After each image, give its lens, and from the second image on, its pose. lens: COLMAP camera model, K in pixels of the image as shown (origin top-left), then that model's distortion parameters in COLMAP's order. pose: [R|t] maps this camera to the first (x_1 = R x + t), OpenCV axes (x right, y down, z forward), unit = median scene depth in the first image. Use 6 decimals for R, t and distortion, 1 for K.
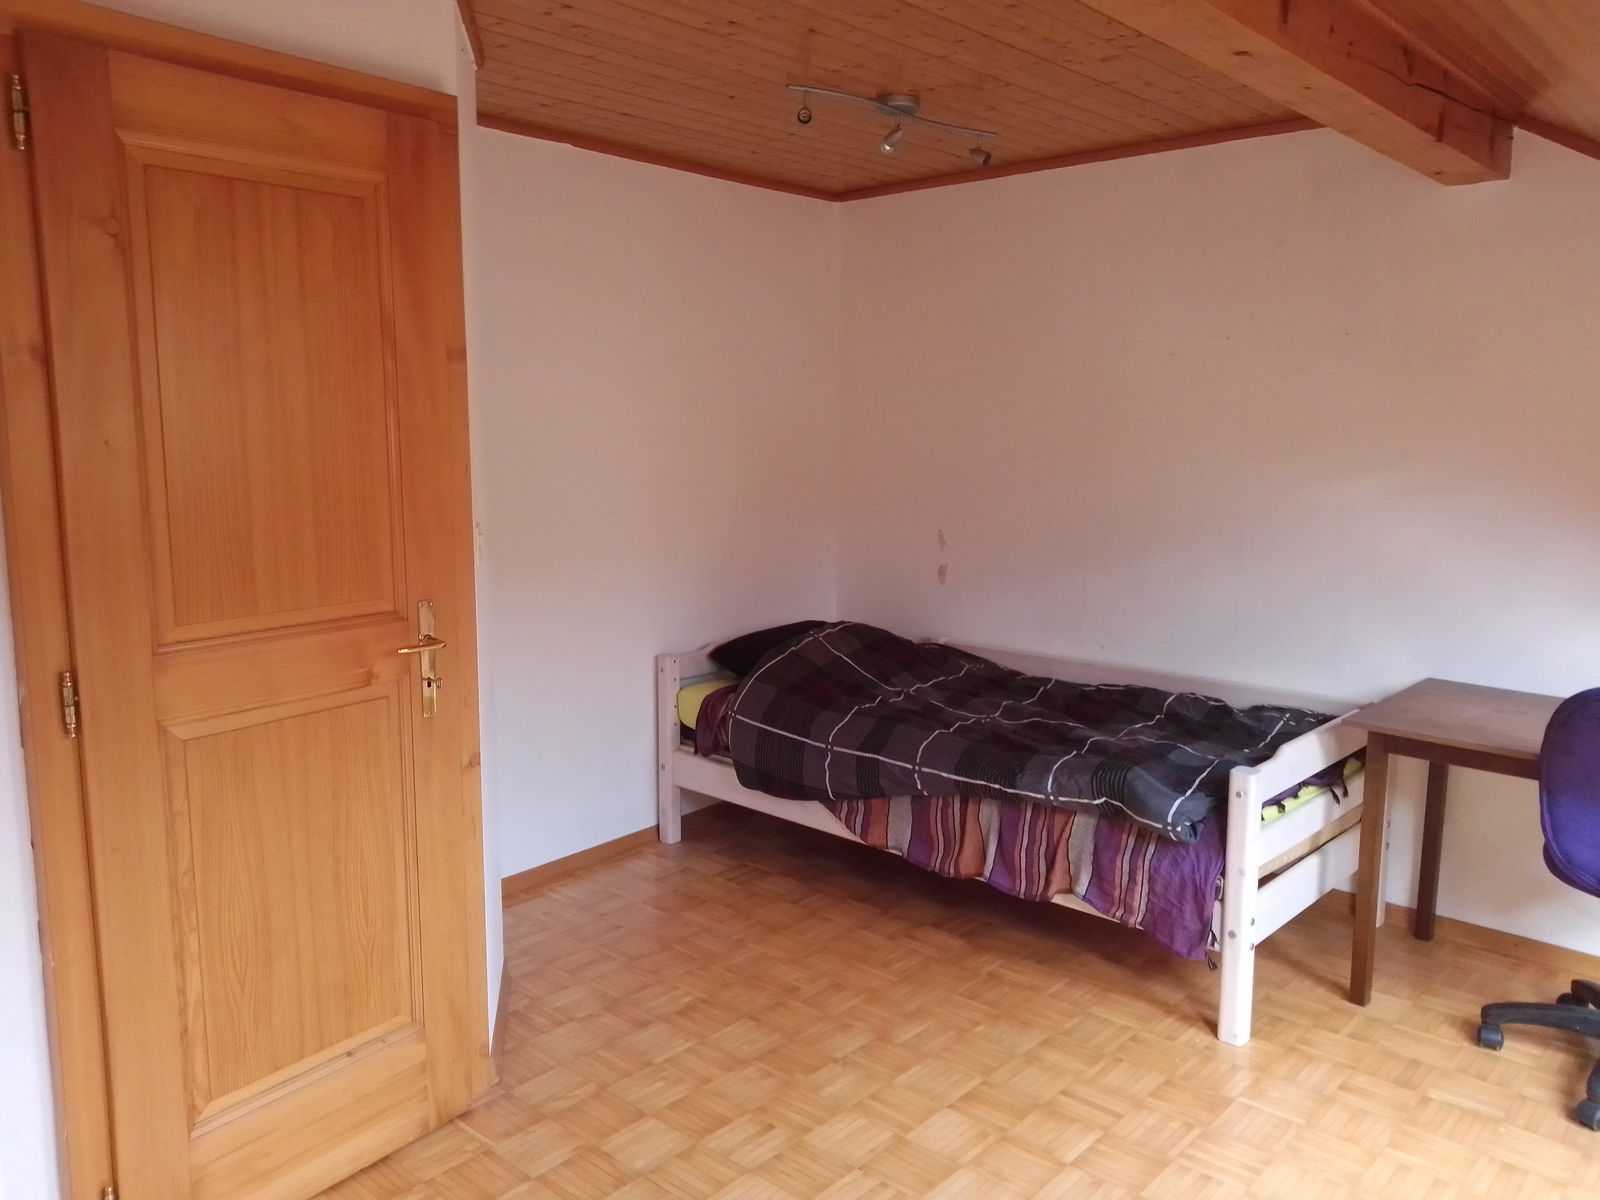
lens RADIAL K [[1249.4, 0, 803.2], [0, 1249.4, 594.5], [0, 0, 1]] dist [-0.010086, 0.000784]
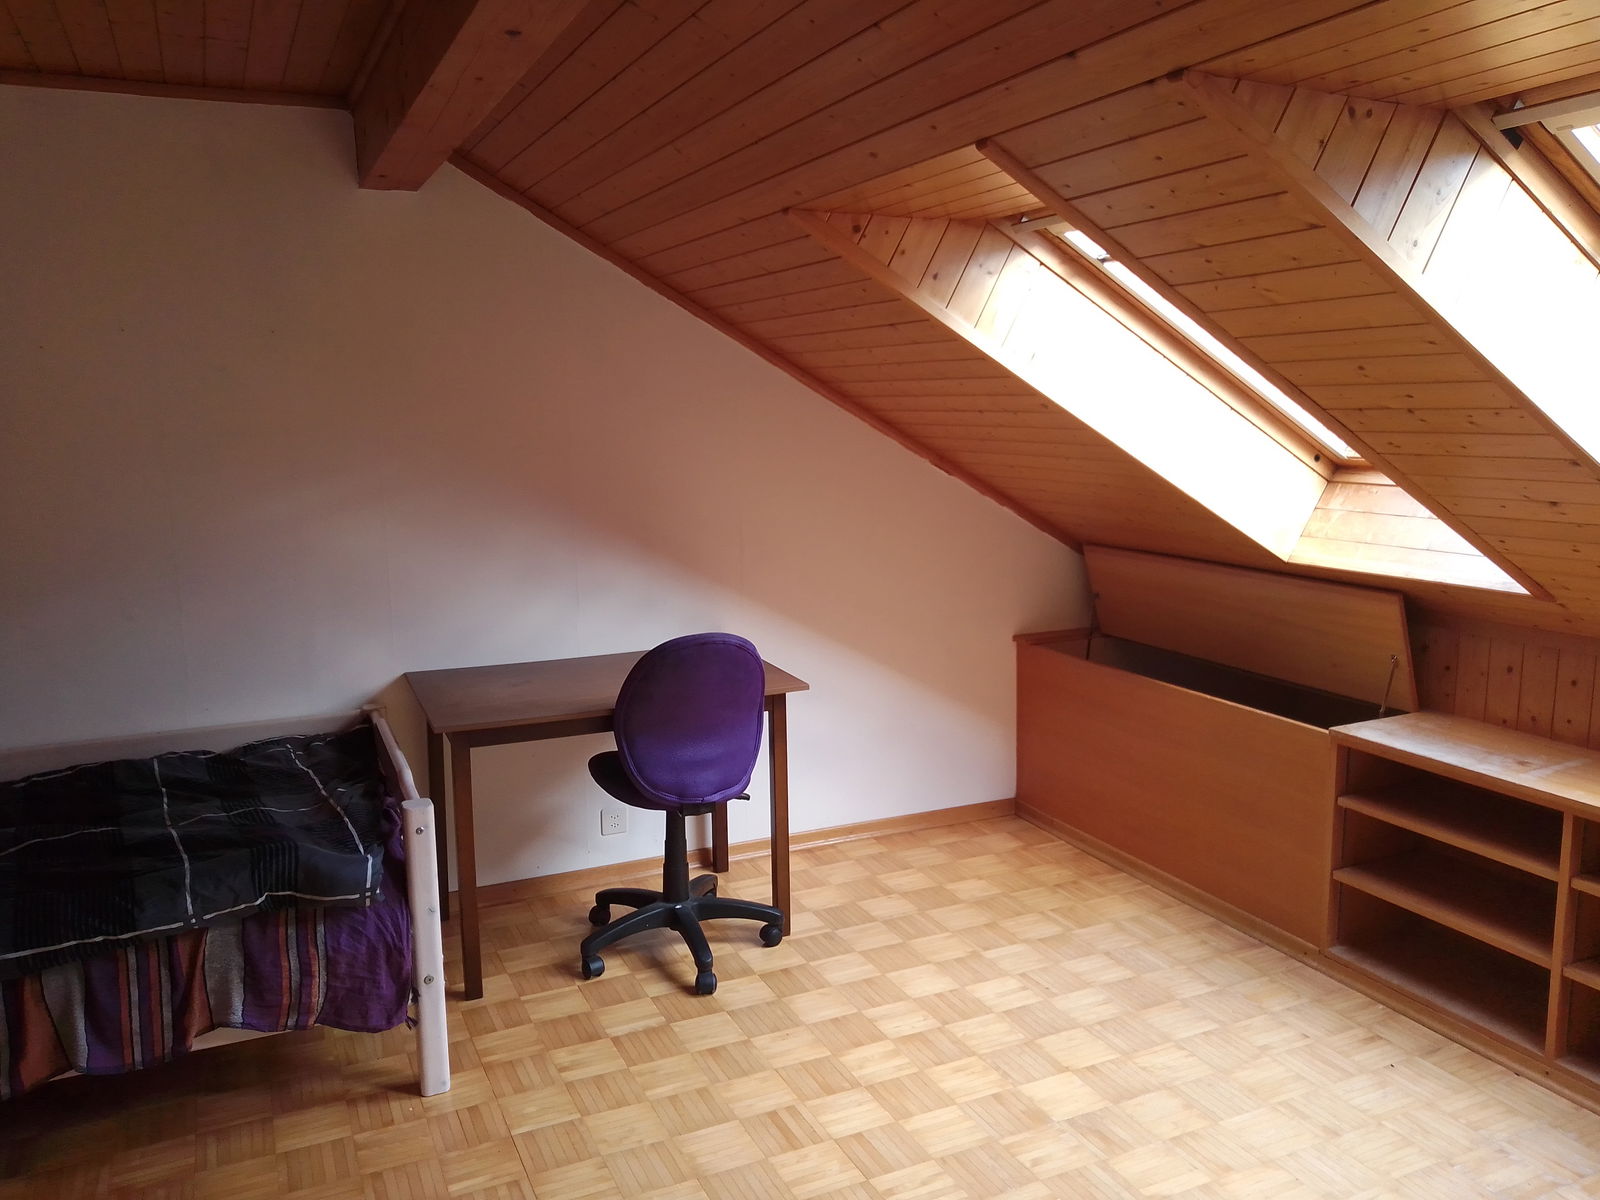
lens RADIAL K [[1249.4, 0, 799.5], [0, 1249.4, 608.6], [0, 0, 1]] dist [-0.010086, 0.000784]
pose [[0.394860, -0.168134, 0.903226, -0.318939], [0.152008, 0.981518, 0.116256, -0.059752], [-0.906079, 0.091392, 0.413120, 0.327117]]
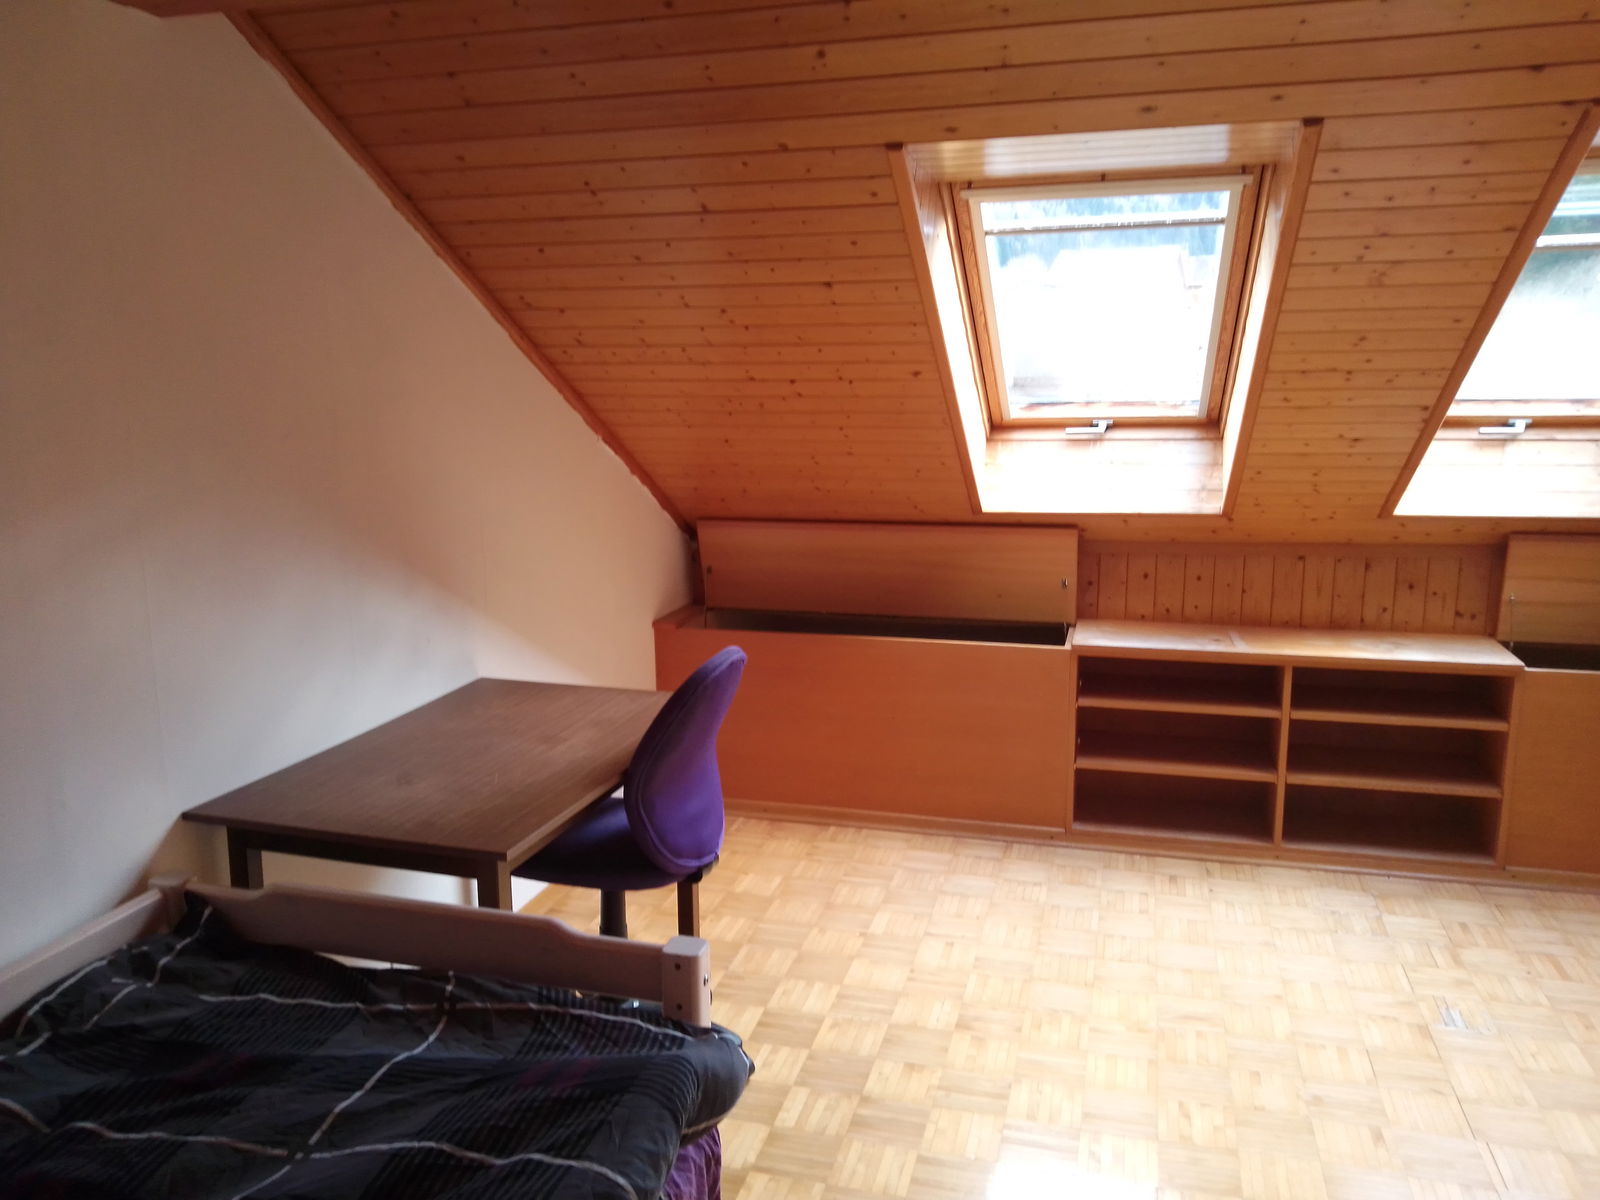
lens RADIAL K [[1249.4, 0, 792.9], [0, 1249.4, 597.1], [0, 0, 1]] dist [-0.010086, 0.000784]
pose [[-0.437328, -0.171071, 0.882881, -0.202197], [0.140323, 0.956735, 0.254888, -0.165049], [-0.888287, 0.235358, -0.394402, 1.026851]]
